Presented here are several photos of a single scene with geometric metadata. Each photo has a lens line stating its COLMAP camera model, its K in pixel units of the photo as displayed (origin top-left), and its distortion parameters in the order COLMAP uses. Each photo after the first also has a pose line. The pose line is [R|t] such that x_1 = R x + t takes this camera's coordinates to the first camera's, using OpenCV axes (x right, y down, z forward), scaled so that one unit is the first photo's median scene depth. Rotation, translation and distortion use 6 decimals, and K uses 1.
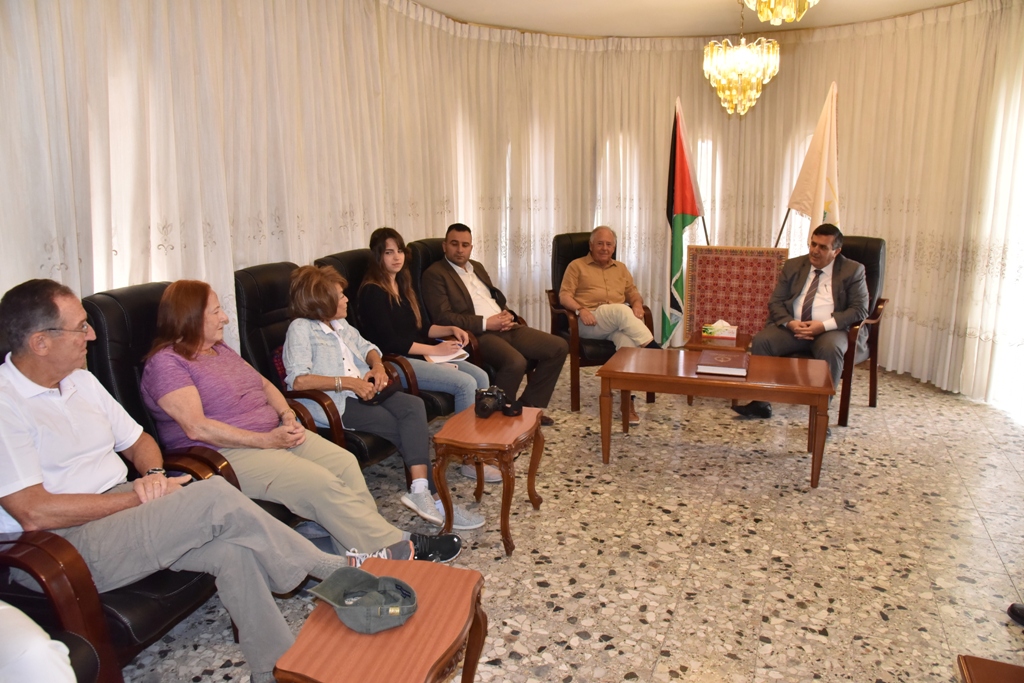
lens RADIAL K [[718.1, 0, 511.5], [0, 718.1, 331.7], [0, 0, 1]] dist [-0.099967, 0.061037]
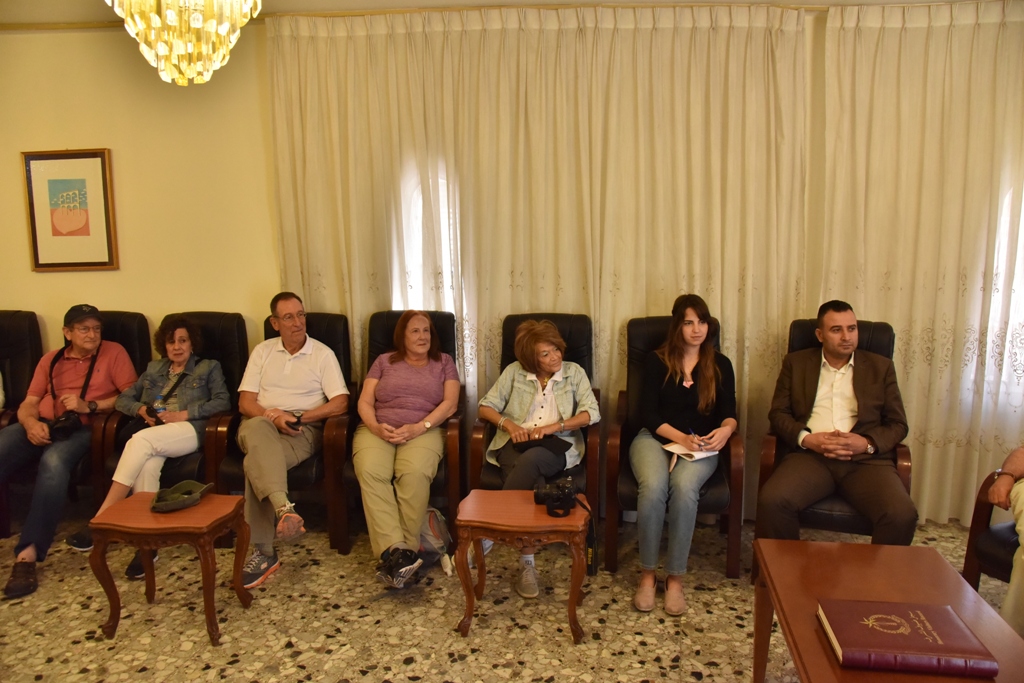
lens RADIAL K [[718.1, 0, 511.5], [0, 718.1, 331.7], [0, 0, 1]] dist [-0.099967, 0.061037]
pose [[0.160054, 0.157854, -0.974405, 0.557047], [-0.191766, 0.973296, 0.126175, -0.142315], [0.968302, 0.166663, 0.186051, 0.514652]]
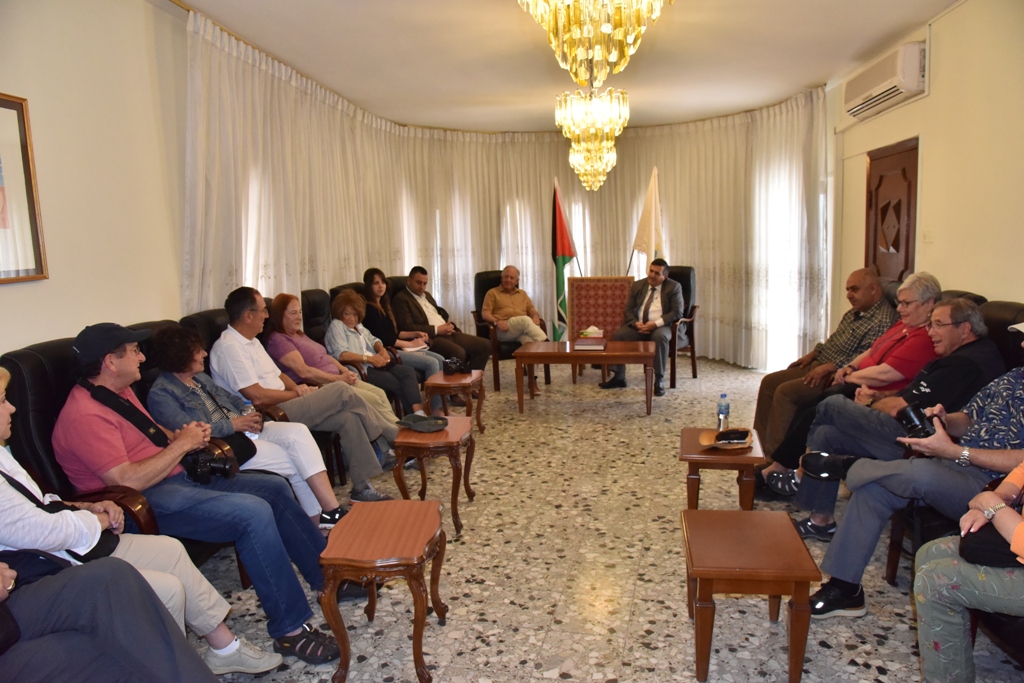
lens RADIAL K [[718.1, 0, 511.5], [0, 718.1, 331.7], [0, 0, 1]] dist [-0.099967, 0.061037]
pose [[0.988640, -0.040436, 0.144764, -0.091129], [0.051123, 0.996174, -0.070881, 0.098129], [-0.141344, 0.077477, 0.986924, -0.466552]]
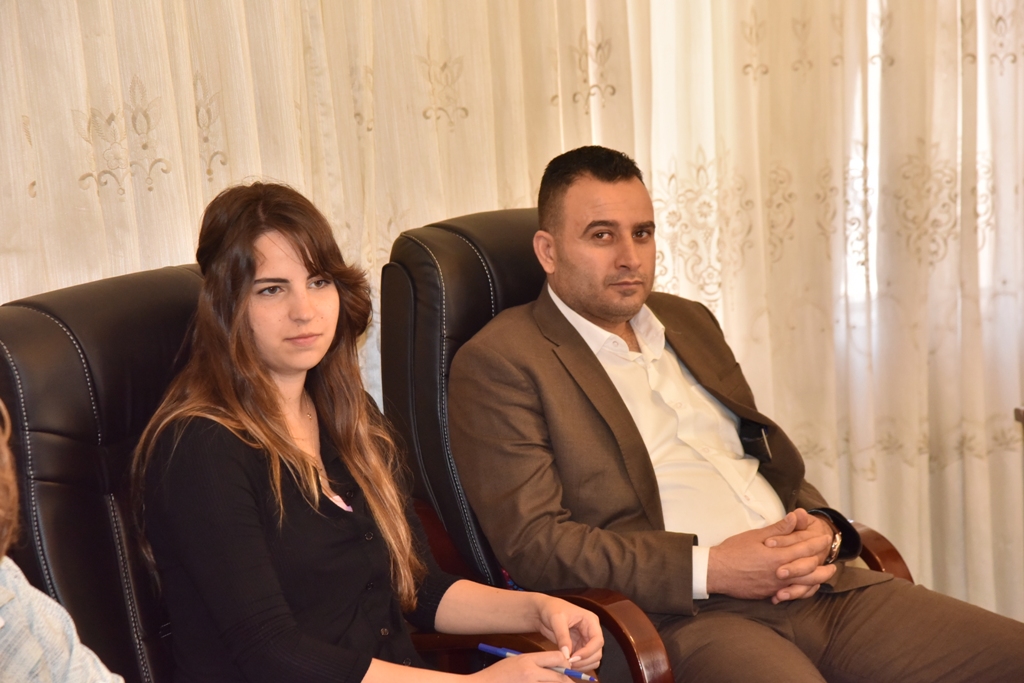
lens RADIAL K [[2642.0, 0, 512.0], [0, 2642.0, 341.5], [0, 0, 1]] dist [0.840653, 0.169021]
pose [[0.979423, -0.010199, -0.201558, 0.073228], [-0.000909, 0.998489, -0.054938, -0.034974], [0.201814, 0.053991, 0.977935, 0.113495]]
